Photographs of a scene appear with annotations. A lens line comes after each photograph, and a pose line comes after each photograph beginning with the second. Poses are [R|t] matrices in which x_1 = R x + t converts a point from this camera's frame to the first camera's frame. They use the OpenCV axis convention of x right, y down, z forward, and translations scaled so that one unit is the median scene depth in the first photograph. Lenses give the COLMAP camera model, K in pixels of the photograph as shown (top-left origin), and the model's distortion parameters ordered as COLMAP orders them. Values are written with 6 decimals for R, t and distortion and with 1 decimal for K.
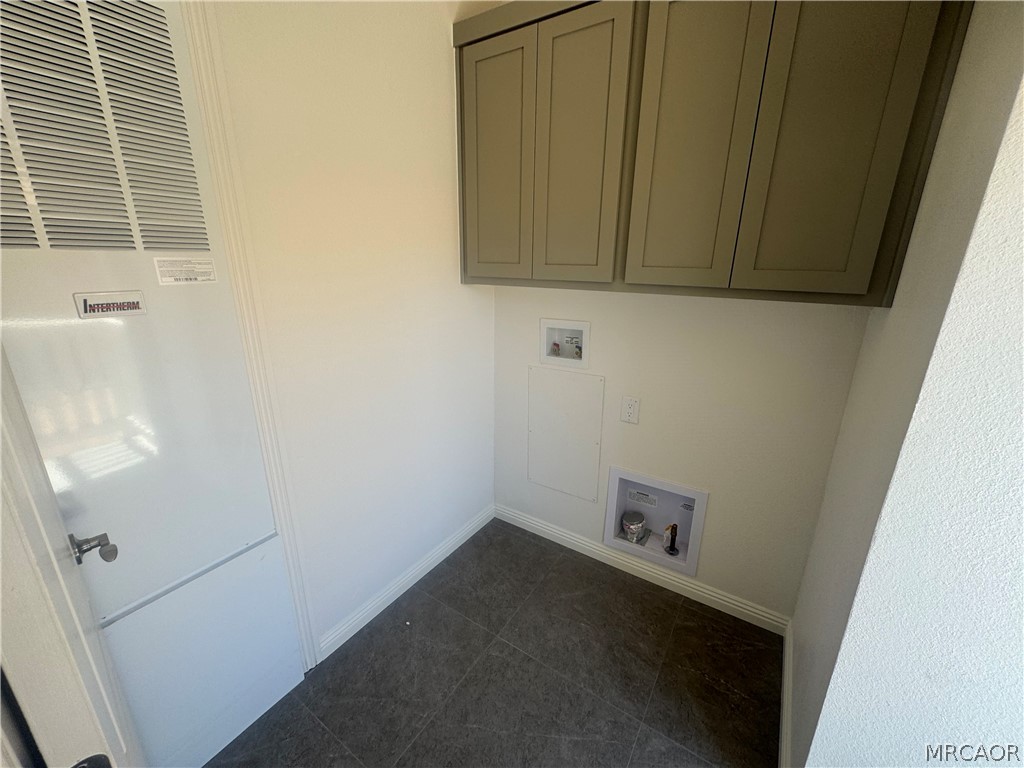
lens RADIAL K [[413.8, 0, 511.8], [0, 413.8, 385.9], [0, 0, 1]] dist [-0.000801, -0.000926]
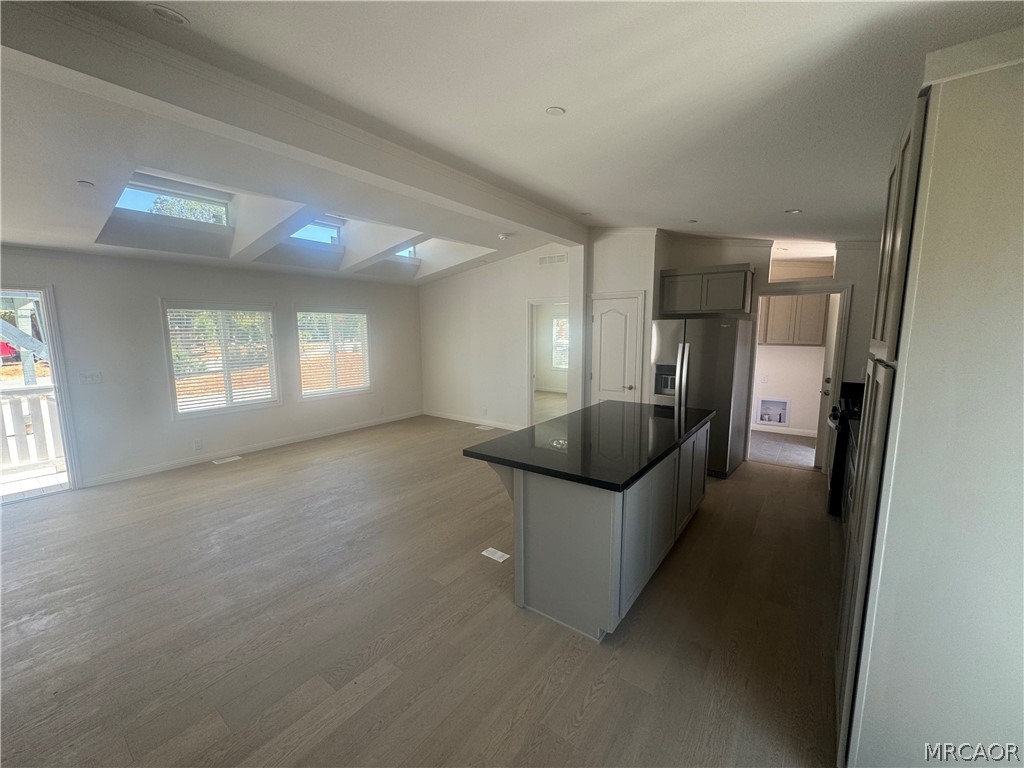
lens RADIAL K [[413.8, 0, 512.1], [0, 413.8, 384.1], [0, 0, 1]] dist [-0.000801, -0.000926]
pose [[0.998012, -0.006797, -0.062661, -1.569460], [-0.003391, 0.986939, -0.161062, 0.650094], [0.062937, 0.160954, 0.984953, -2.488848]]
